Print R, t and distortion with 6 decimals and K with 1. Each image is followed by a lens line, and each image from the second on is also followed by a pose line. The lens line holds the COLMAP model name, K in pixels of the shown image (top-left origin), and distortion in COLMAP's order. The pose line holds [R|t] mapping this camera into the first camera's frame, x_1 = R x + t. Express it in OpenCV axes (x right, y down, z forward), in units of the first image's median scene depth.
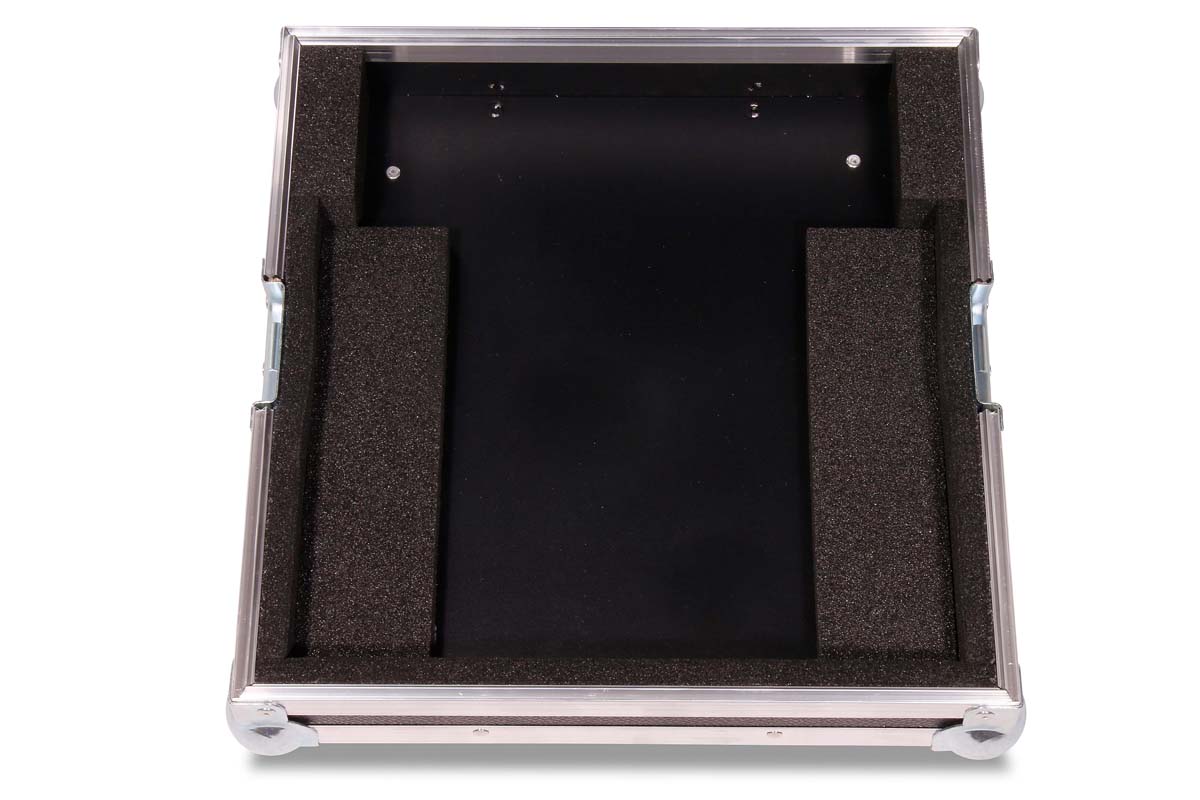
lens RADIAL K [[2663.9, 0, 601.3], [0, 2663.9, 400.4], [0, 0, 1]] dist [0.184941, 0.000000]
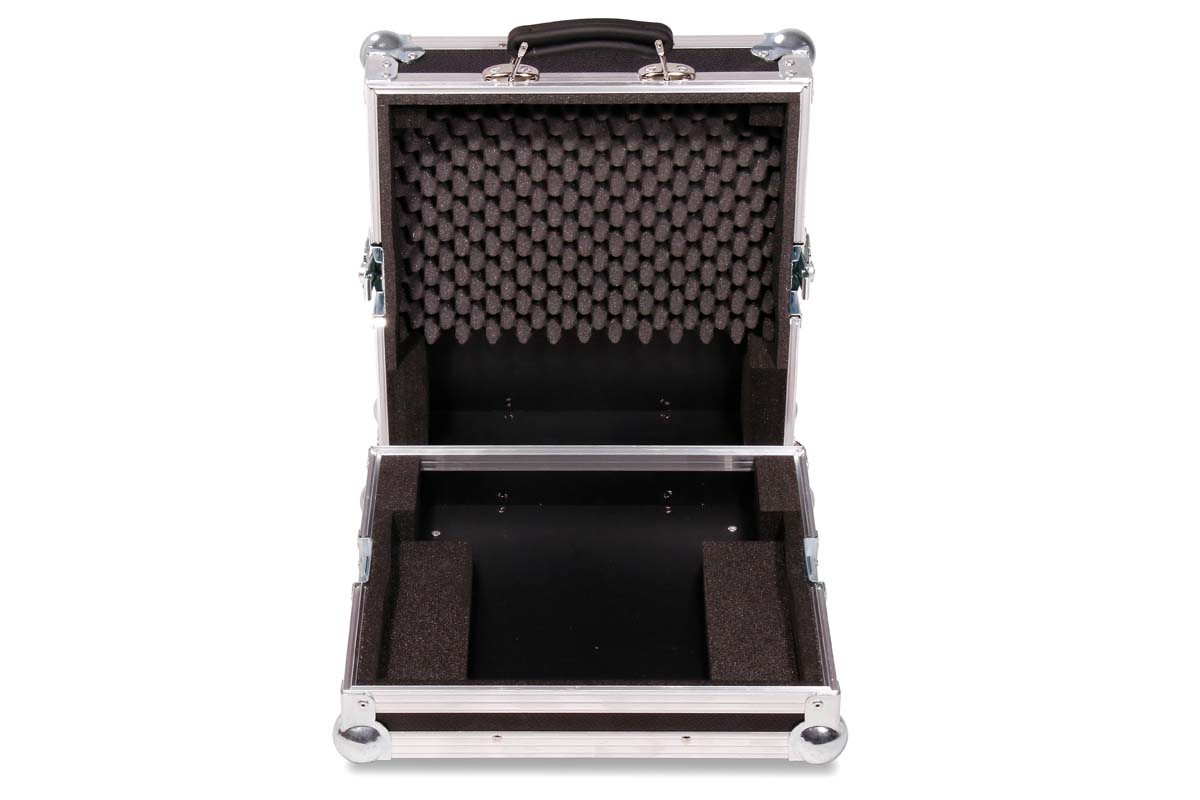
lens RADIAL K [[3117.4, 0, 599.5], [0, 3117.4, 399.8], [0, 0, 1]] dist [-0.017516, 0.000000]
pose [[0.999773, 0.001534, 0.021249, -0.023458], [0.010694, 0.826503, -0.562830, 0.936223], [-0.018426, 0.562930, 0.826299, -0.580821]]
